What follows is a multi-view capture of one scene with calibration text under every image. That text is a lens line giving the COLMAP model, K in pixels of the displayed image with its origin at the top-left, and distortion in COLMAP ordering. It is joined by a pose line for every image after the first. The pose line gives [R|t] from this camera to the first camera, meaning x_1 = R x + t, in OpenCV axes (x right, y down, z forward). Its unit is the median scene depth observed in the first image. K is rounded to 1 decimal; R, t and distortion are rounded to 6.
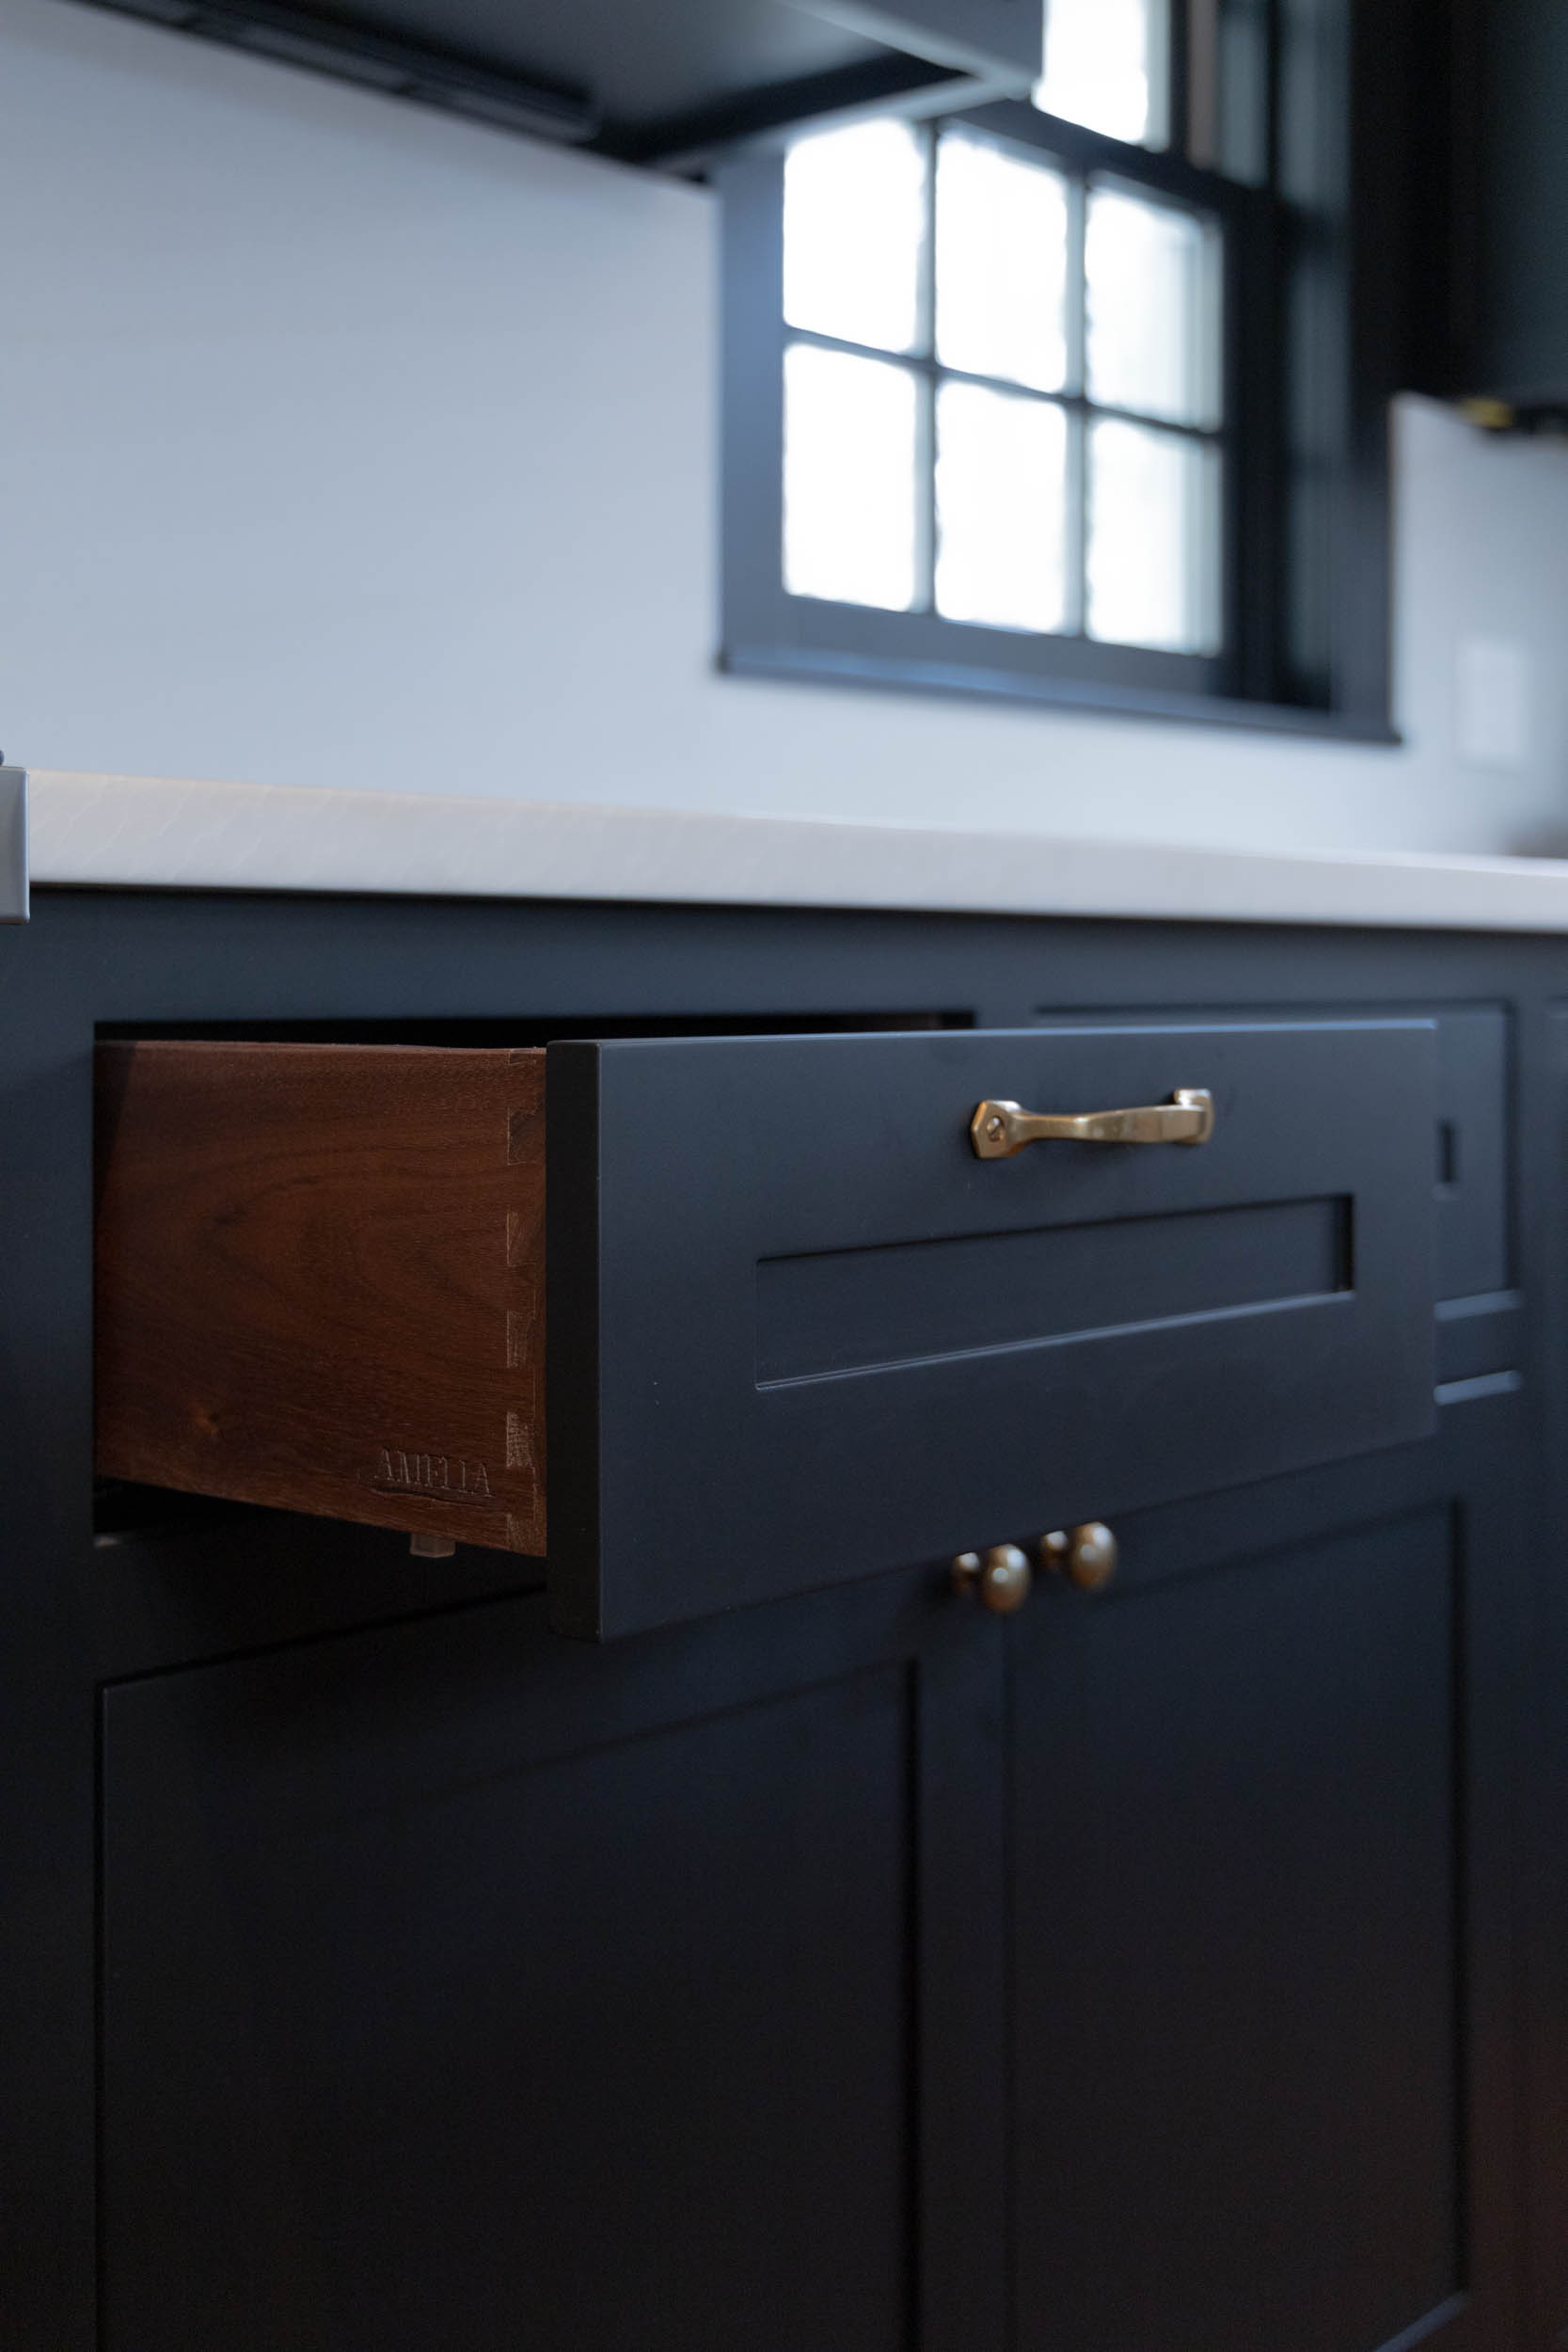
lens RADIAL K [[2893.0, 0, 783.3], [0, 2893.0, 1171.7], [0, 0, 1]] dist [-0.112775, 0.000000]
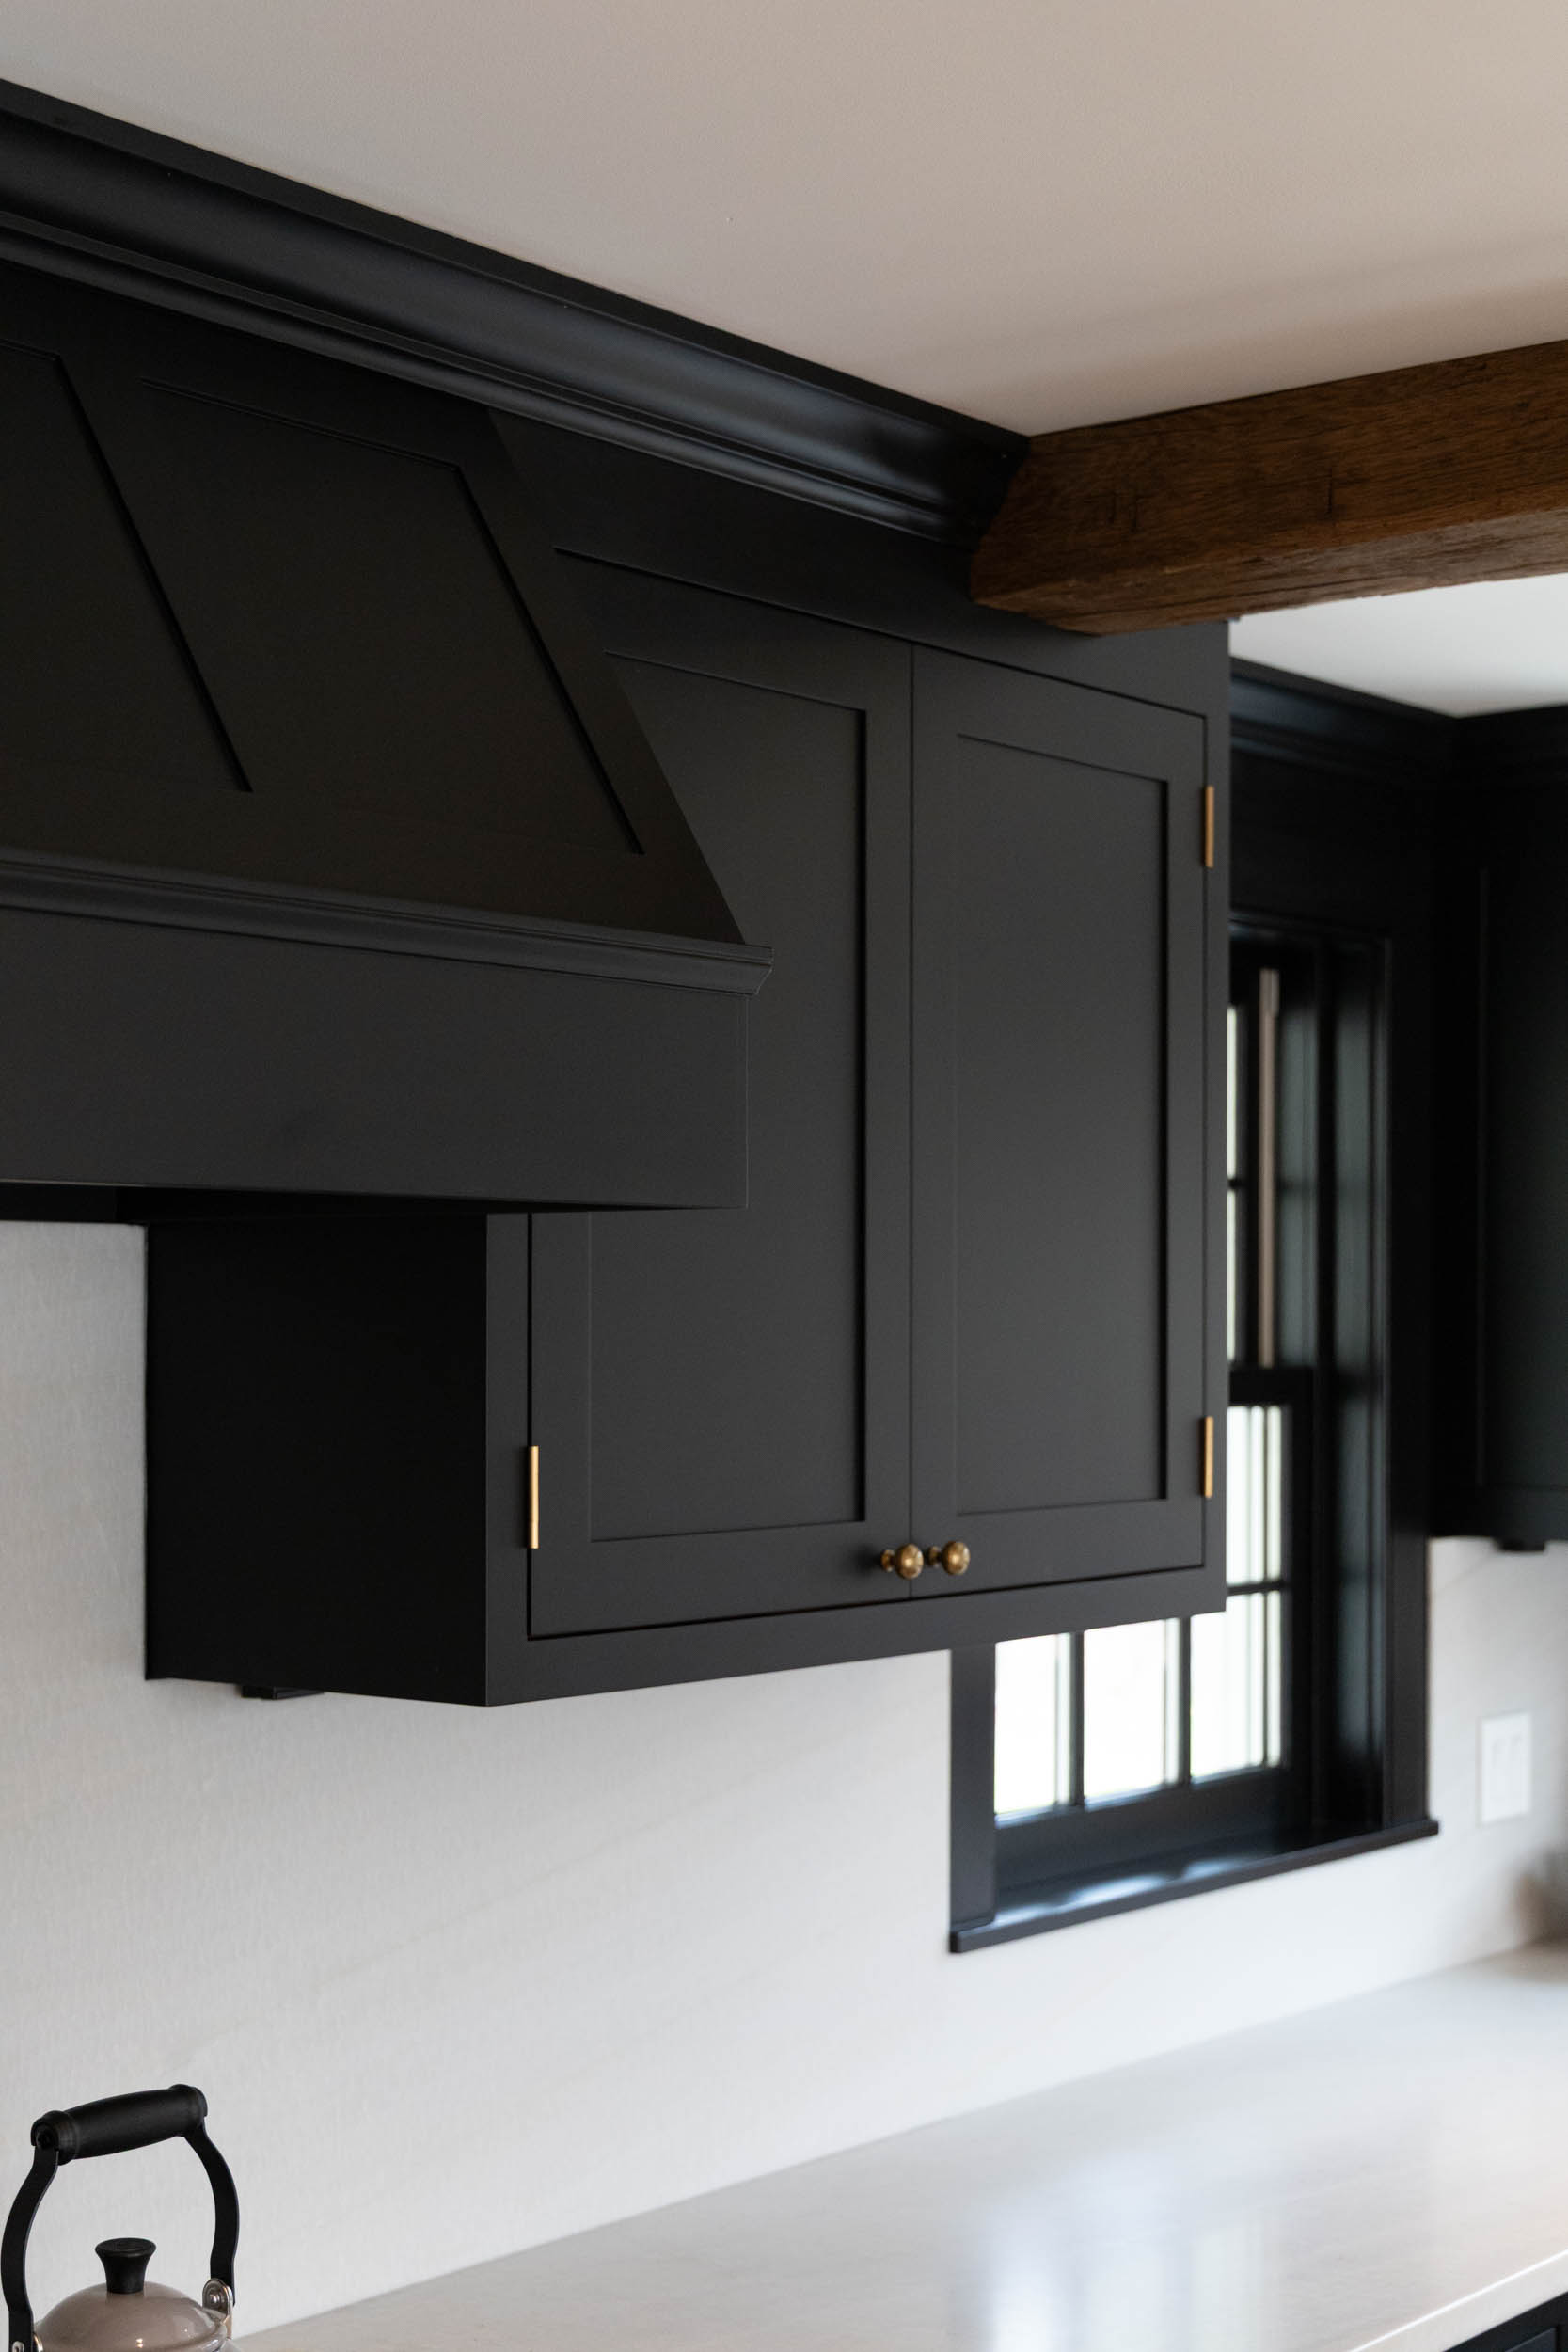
lens RADIAL K [[3647.9, 0, 740.5], [0, 3647.9, 1308.8], [0, 0, 1]] dist [0.008795, 0.000000]
pose [[0.998300, 0.009447, 0.057515, -0.169335], [-0.005663, 0.997830, -0.065599, -0.276783], [-0.058010, 0.065162, 0.996187, -0.531895]]
